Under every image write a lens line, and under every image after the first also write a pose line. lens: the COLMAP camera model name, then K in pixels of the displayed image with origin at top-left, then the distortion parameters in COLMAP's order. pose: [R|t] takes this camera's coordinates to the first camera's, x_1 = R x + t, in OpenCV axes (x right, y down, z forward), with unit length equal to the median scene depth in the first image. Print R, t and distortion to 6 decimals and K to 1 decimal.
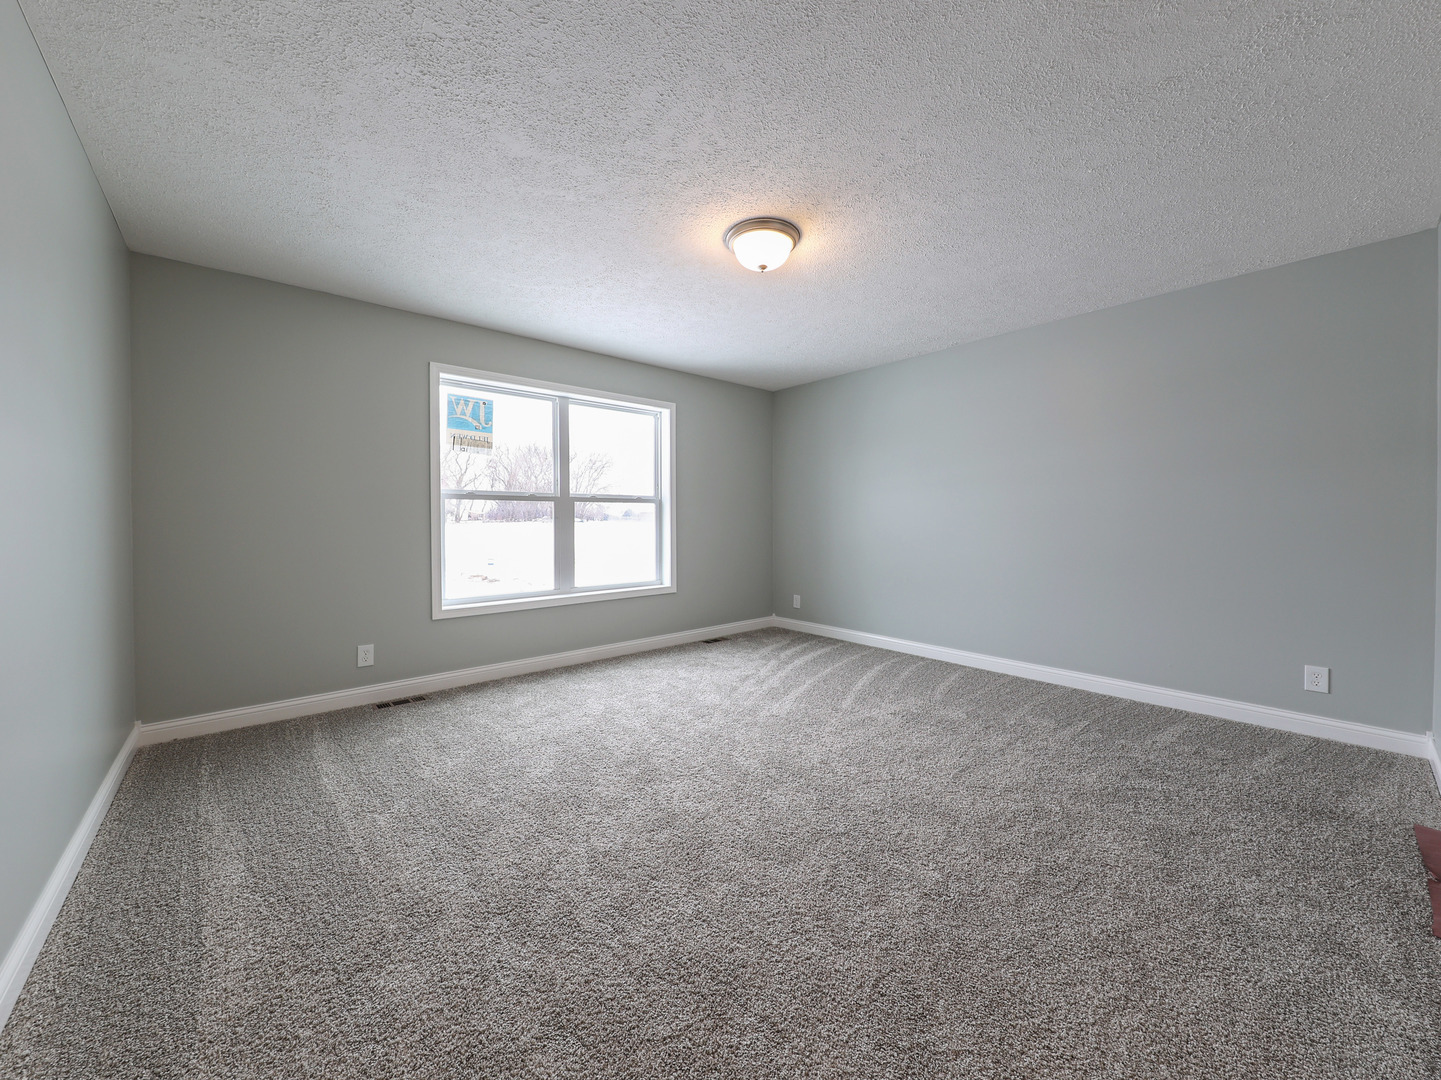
lens RADIAL K [[530.4, 0, 715.7], [0, 530.4, 527.7], [0, 0, 1]] dist [0.002978, -0.002832]
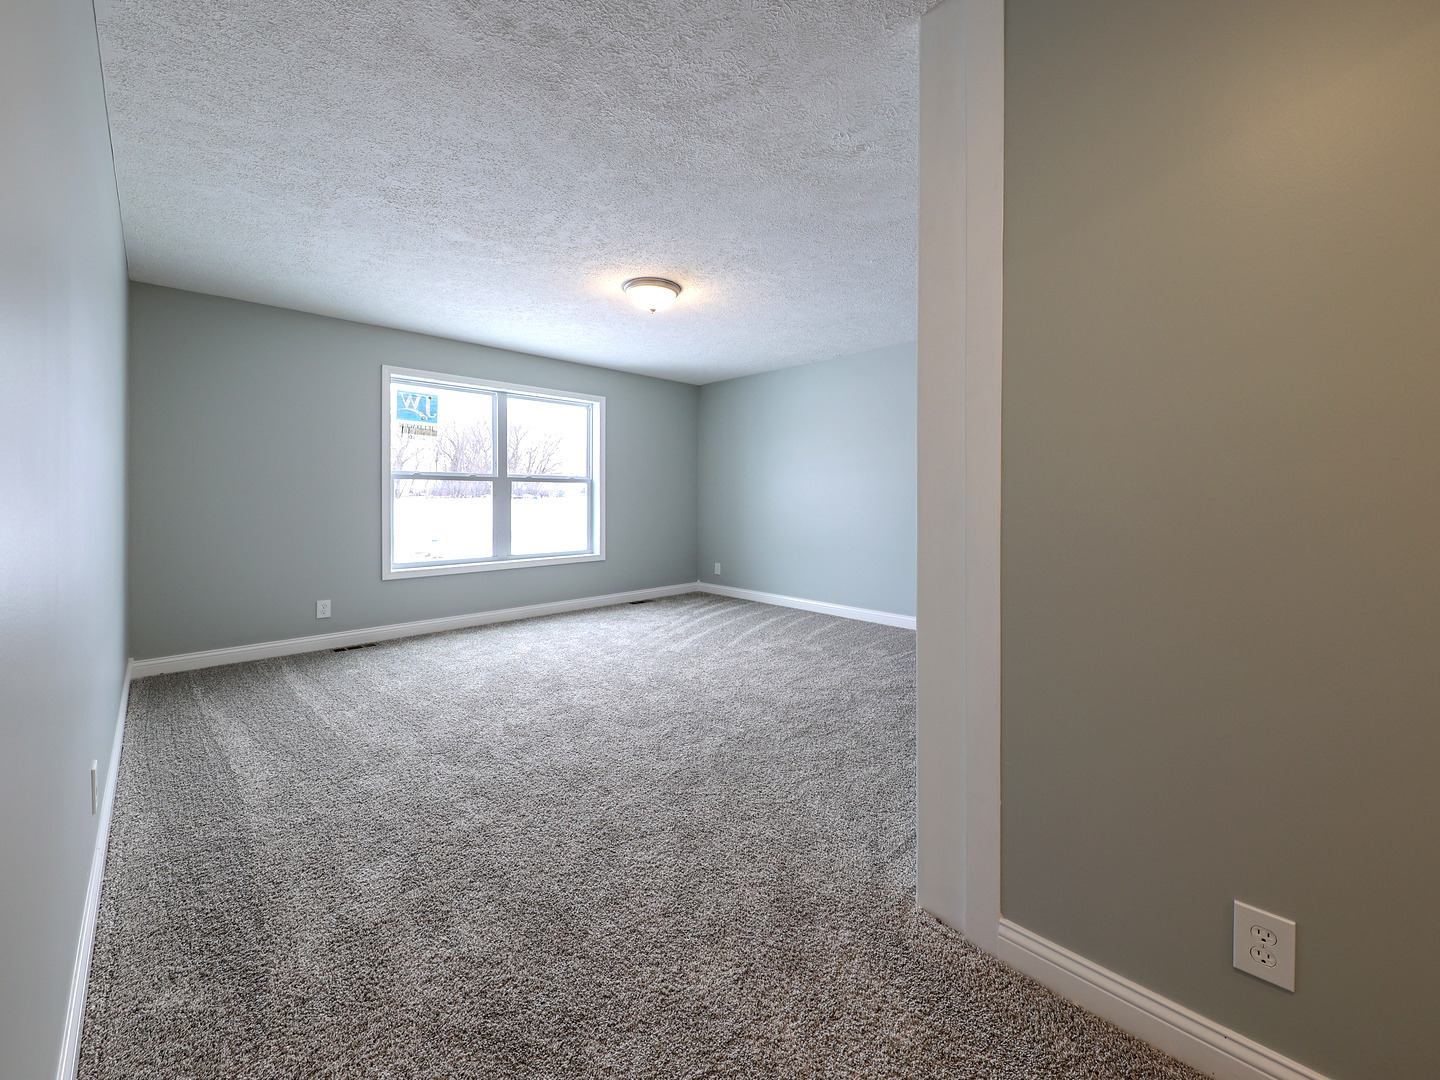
lens RADIAL K [[530.3, 0, 742.4], [0, 530.3, 500.5], [0, 0, 1]] dist [0.000673, -0.000759]
pose [[0.992268, 0.004351, 0.124040, 0.151254], [-0.003265, 0.999955, -0.008952, 0.002327], [-0.124073, 0.008478, 0.992237, -0.356729]]
